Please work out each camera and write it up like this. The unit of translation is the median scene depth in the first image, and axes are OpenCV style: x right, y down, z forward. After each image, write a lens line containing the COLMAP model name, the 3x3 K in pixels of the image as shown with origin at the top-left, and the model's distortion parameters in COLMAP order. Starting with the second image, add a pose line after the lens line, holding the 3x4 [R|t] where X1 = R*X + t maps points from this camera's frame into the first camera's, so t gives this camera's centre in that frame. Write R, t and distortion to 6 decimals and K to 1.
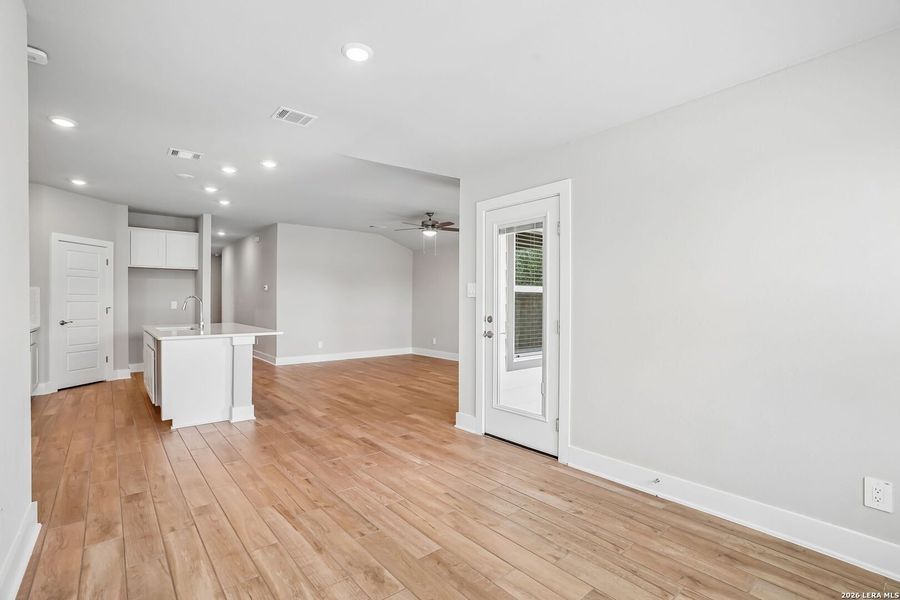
lens RADIAL K [[419.2, 0, 447.7], [0, 419.2, 302.7], [0, 0, 1]] dist [-0.014888, 0.008531]
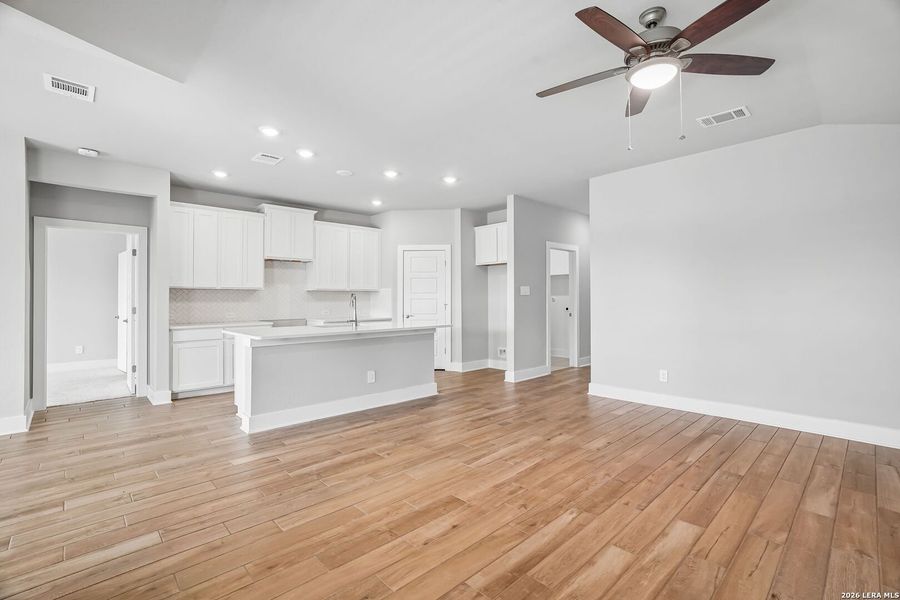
lens RADIAL K [[419.2, 0, 456.2], [0, 419.2, 291.6], [0, 0, 1]] dist [-0.014888, 0.008531]
pose [[0.064943, -0.023826, -0.997604, 0.449294], [0.002003, 0.999716, -0.023747, 0.006231], [0.997887, -0.000456, 0.064973, 1.438049]]
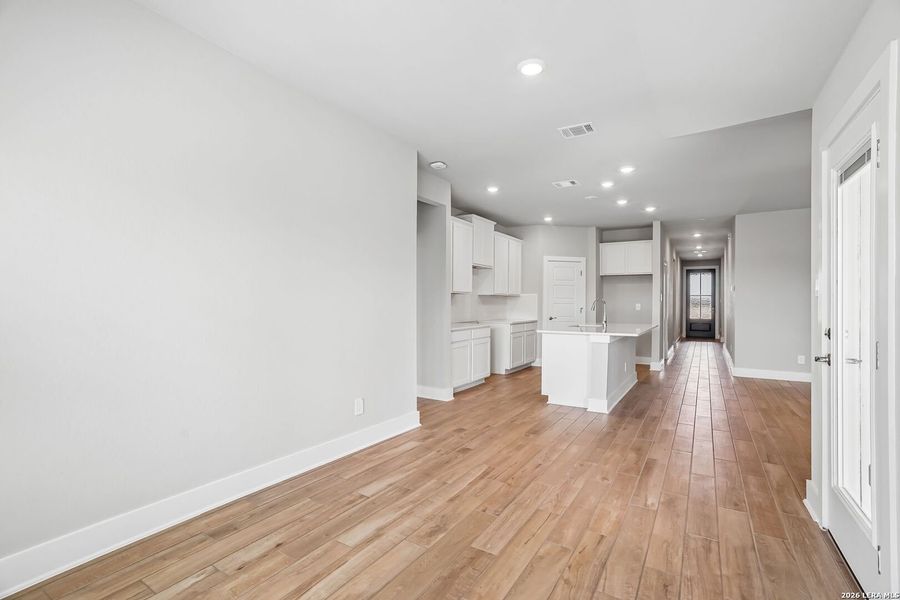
lens RADIAL K [[419.2, 0, 455.2], [0, 419.2, 300.1], [0, 0, 1]] dist [-0.014888, 0.008531]
pose [[0.329879, -0.005560, -0.944007, 0.439901], [-0.007014, 0.999941, -0.008341, 0.000677], [0.943997, 0.009373, 0.329820, 0.292018]]
